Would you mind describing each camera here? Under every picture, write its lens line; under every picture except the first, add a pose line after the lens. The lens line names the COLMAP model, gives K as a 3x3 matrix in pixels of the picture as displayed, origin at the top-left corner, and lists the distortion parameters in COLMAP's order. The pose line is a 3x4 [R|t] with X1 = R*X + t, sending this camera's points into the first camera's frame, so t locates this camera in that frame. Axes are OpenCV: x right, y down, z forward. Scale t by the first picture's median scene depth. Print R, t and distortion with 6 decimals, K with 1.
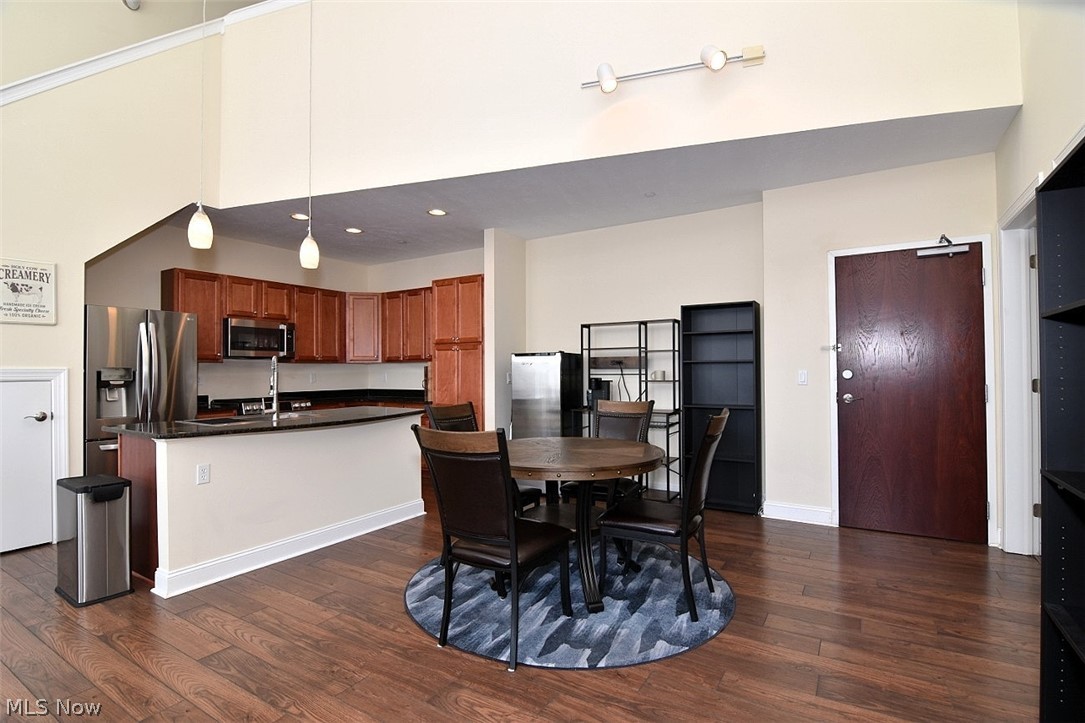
lens RADIAL K [[526.0, 0, 537.7], [0, 526.0, 364.8], [0, 0, 1]] dist [-0.002818, -0.010188]
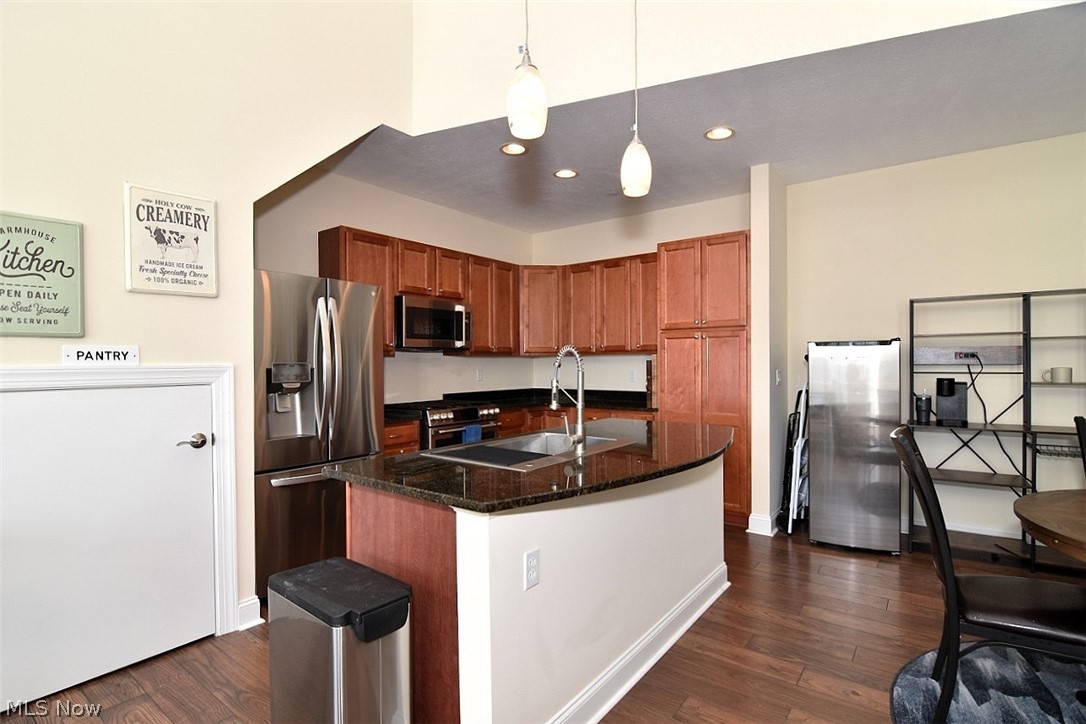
lens RADIAL K [[531.6, 0, 540.7], [0, 531.6, 365.9], [0, 0, 1]] dist [0.001153, -0.011883]
pose [[0.996092, 0.001146, -0.088318, -0.362115], [0.000300, 0.999866, 0.016365, -0.002028], [0.088325, -0.016327, 0.995958, 0.294026]]
